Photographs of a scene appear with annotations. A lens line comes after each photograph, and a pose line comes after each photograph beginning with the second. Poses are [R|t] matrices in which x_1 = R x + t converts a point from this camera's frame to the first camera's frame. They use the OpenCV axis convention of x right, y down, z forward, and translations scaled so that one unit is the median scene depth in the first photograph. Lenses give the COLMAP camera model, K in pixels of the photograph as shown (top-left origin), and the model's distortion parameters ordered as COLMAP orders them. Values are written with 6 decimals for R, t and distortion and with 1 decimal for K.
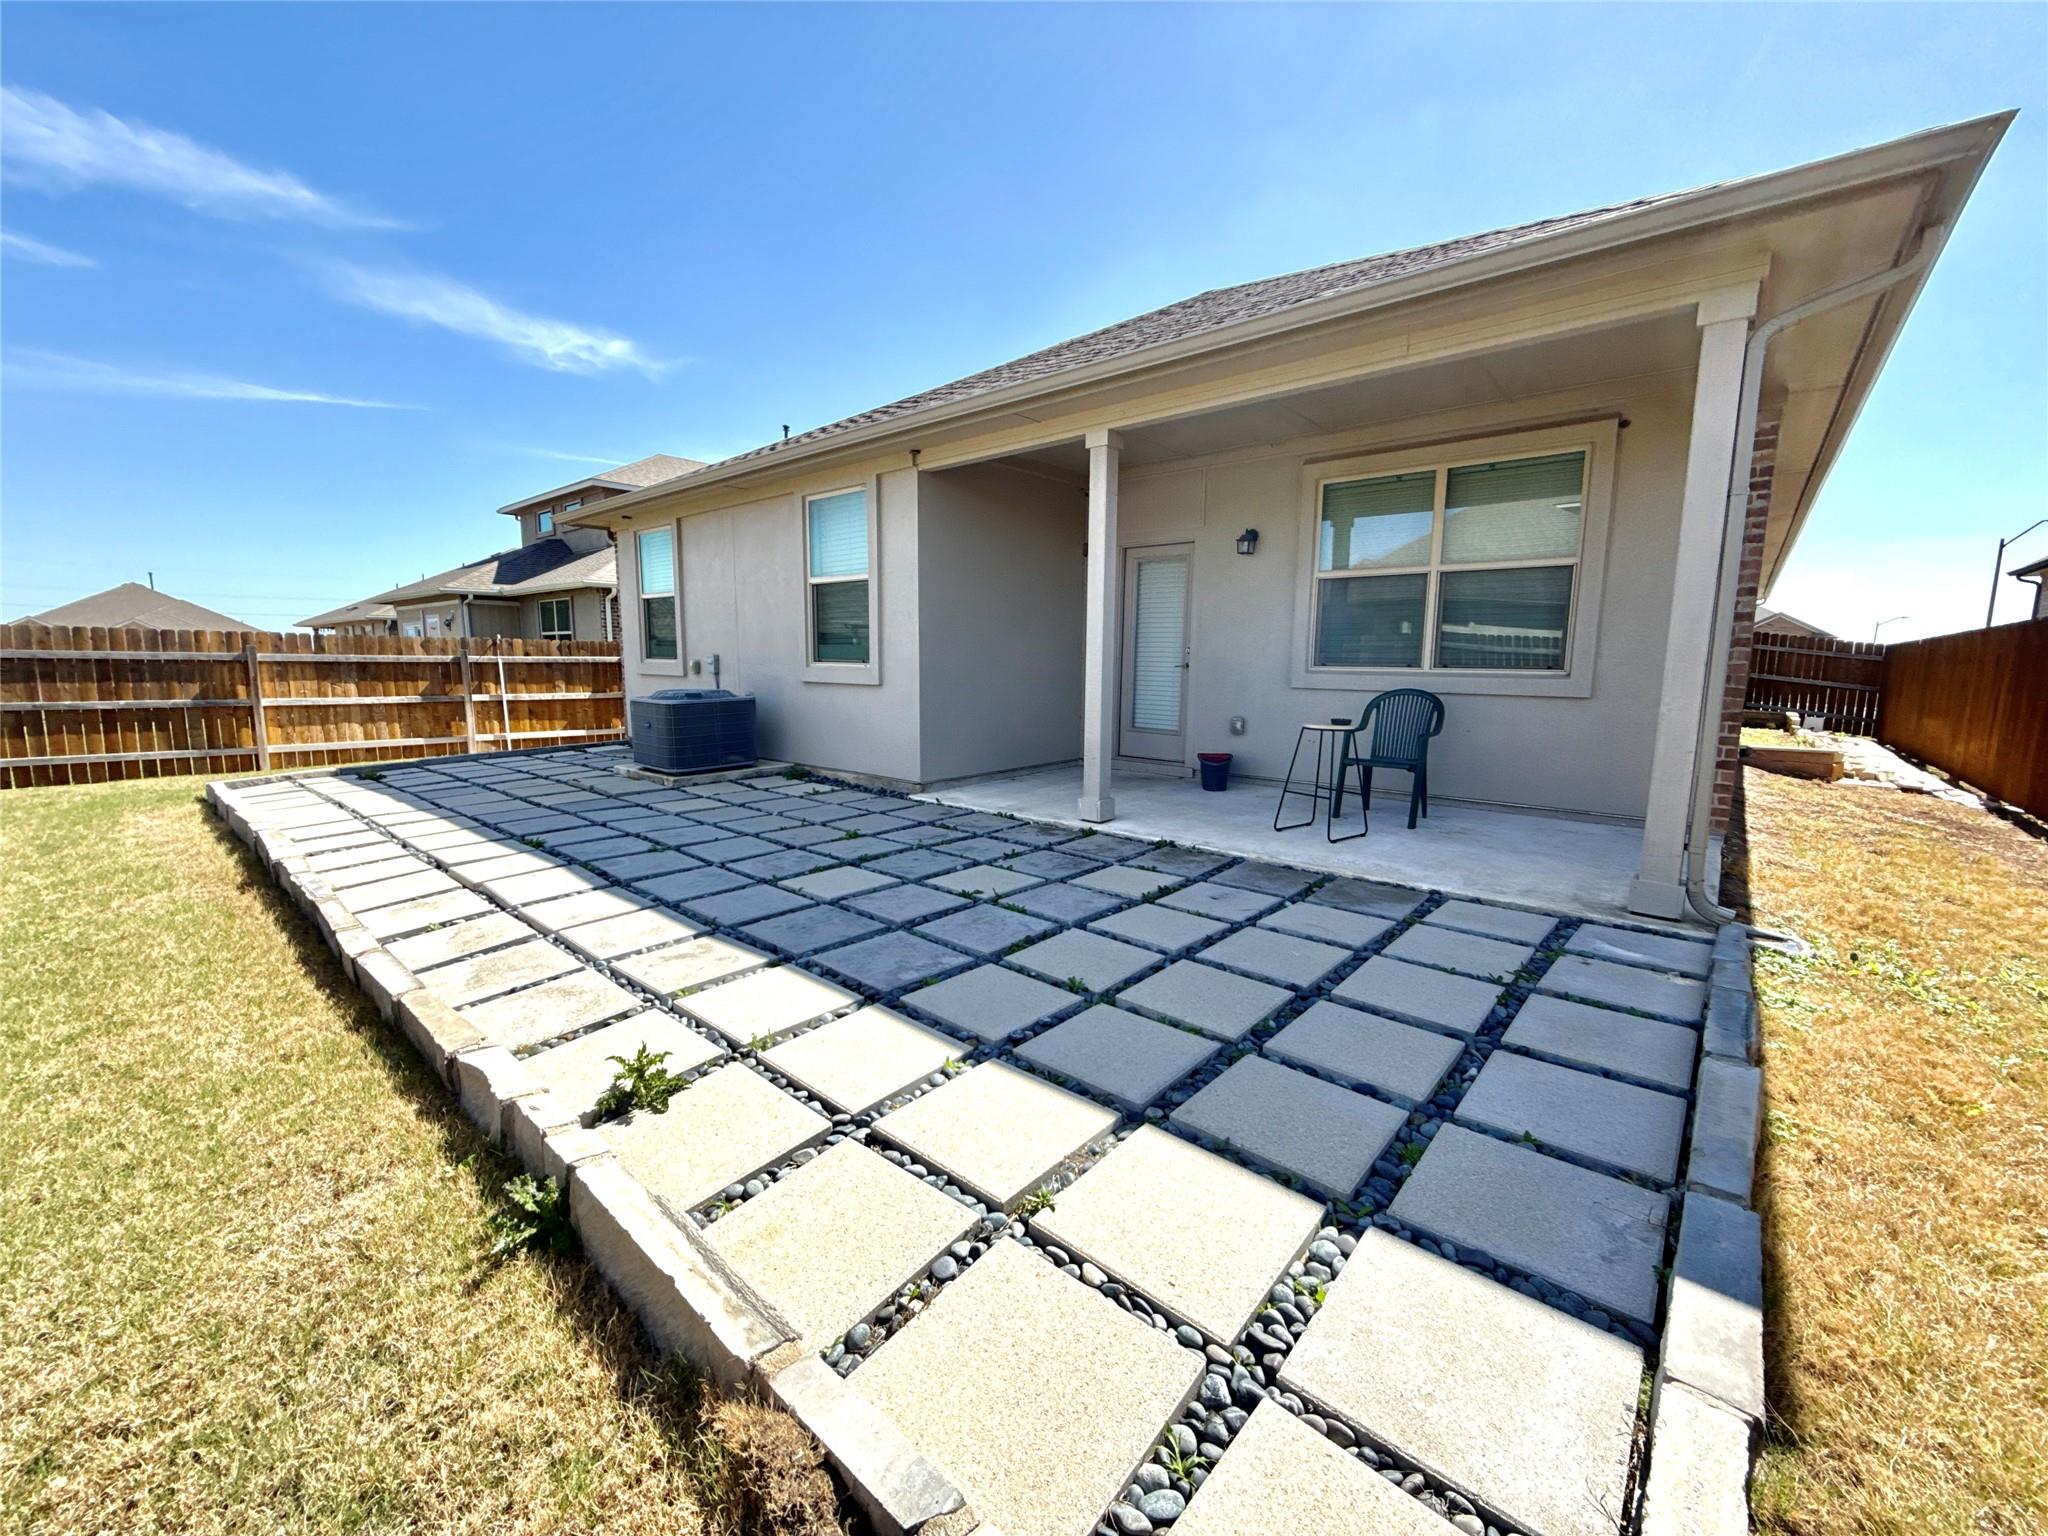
lens RADIAL K [[819.4, 0, 1028.9], [0, 819.4, 768.9], [0, 0, 1]] dist [-0.000439, -0.000387]
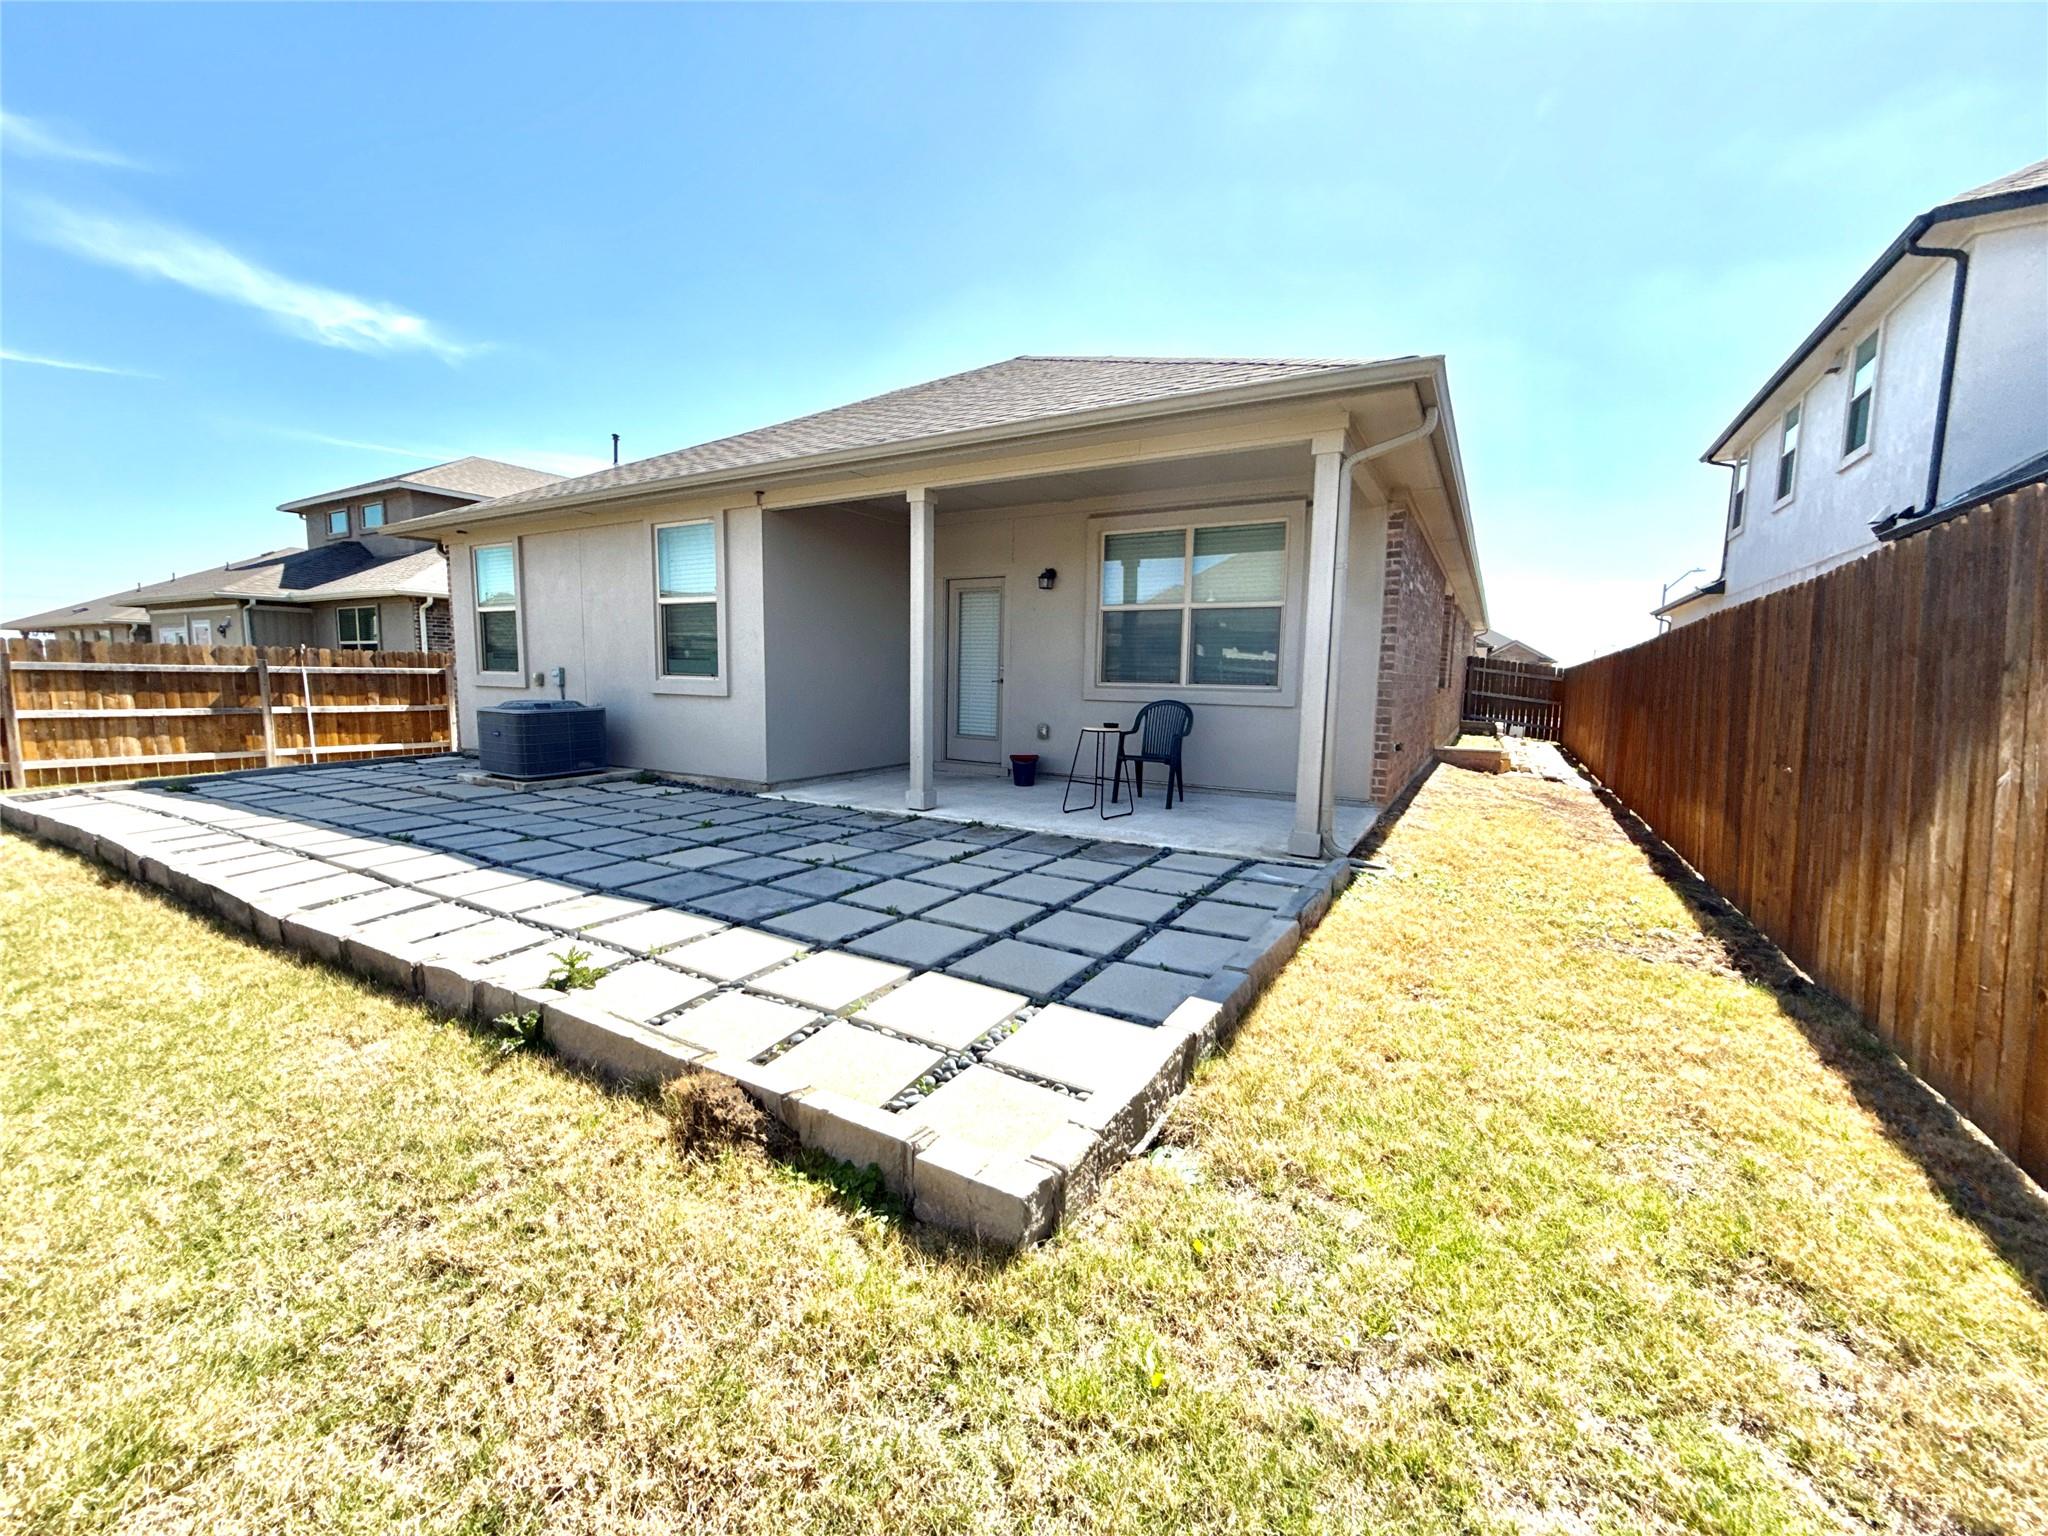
lens RADIAL K [[819.4, 0, 1028.9], [0, 819.4, 768.9], [0, 0, 1]] dist [-0.000439, -0.000387]
pose [[0.982742, -0.012999, 0.184527, 0.014640], [0.016510, 0.999710, -0.017504, 0.024351], [-0.184246, 0.020248, 0.982672, -0.182353]]
